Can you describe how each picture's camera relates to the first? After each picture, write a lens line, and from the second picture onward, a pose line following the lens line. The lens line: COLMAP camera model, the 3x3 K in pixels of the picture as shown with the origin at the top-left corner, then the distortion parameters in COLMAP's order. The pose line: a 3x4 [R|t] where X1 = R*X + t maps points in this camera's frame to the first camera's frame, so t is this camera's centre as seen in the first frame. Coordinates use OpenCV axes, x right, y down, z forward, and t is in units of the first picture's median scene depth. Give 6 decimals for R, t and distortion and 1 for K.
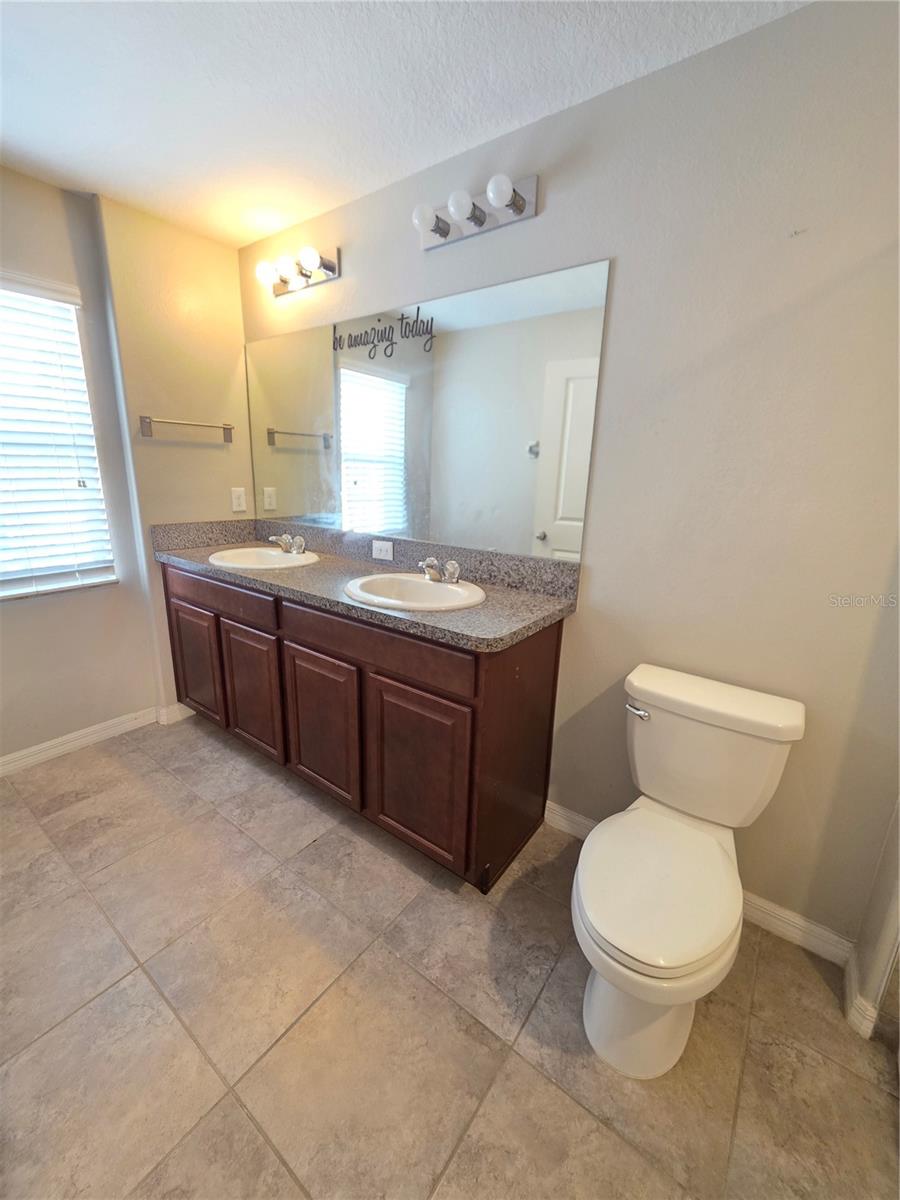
lens RADIAL K [[479.9, 0, 446.9], [0, 479.9, 598.5], [0, 0, 1]] dist [-0.000540, -0.000094]
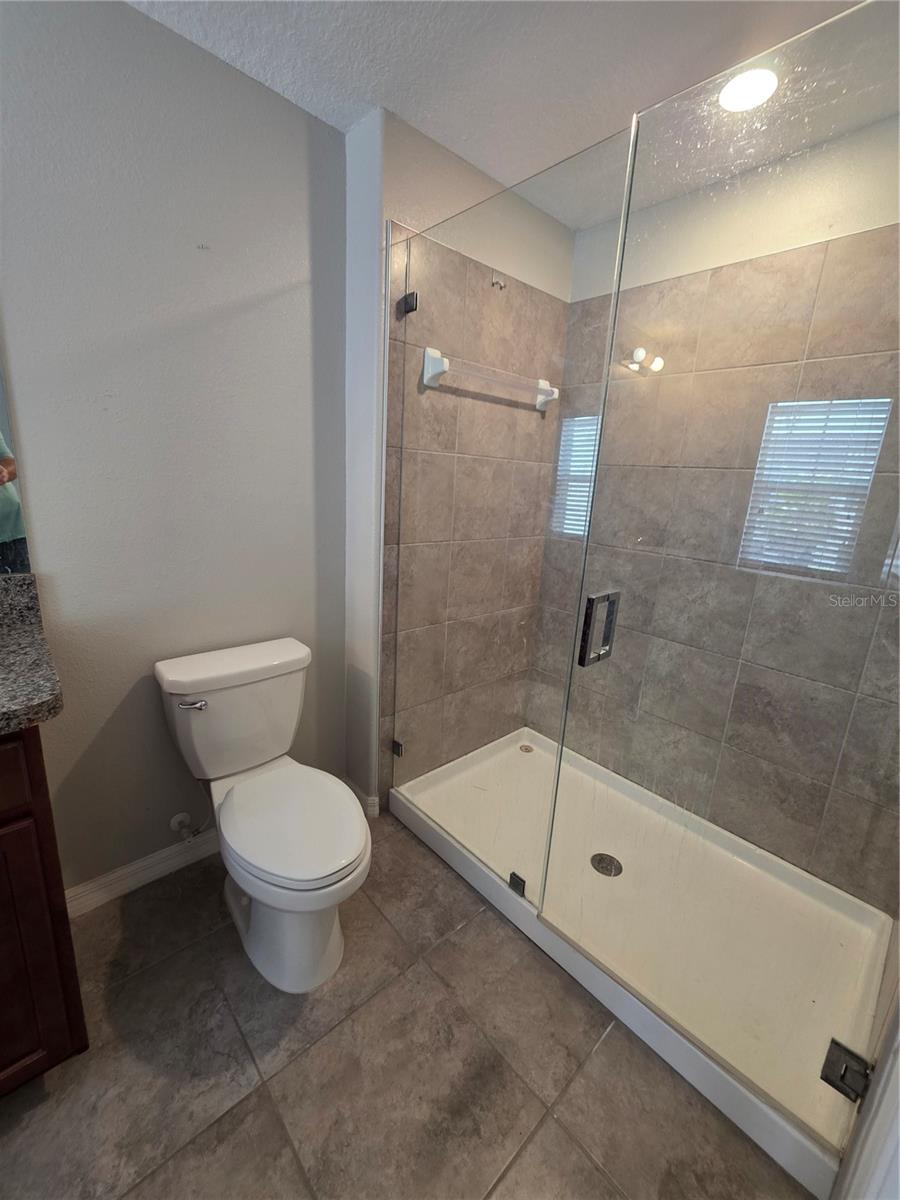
lens RADIAL K [[479.9, 0, 446.9], [0, 479.9, 598.5], [0, 0, 1]] dist [-0.000540, -0.000094]
pose [[0.192188, -0.259059, 0.946547, -0.396097], [0.207647, 0.953424, 0.218780, -0.082285], [-0.959138, 0.154501, 0.237030, 0.266291]]
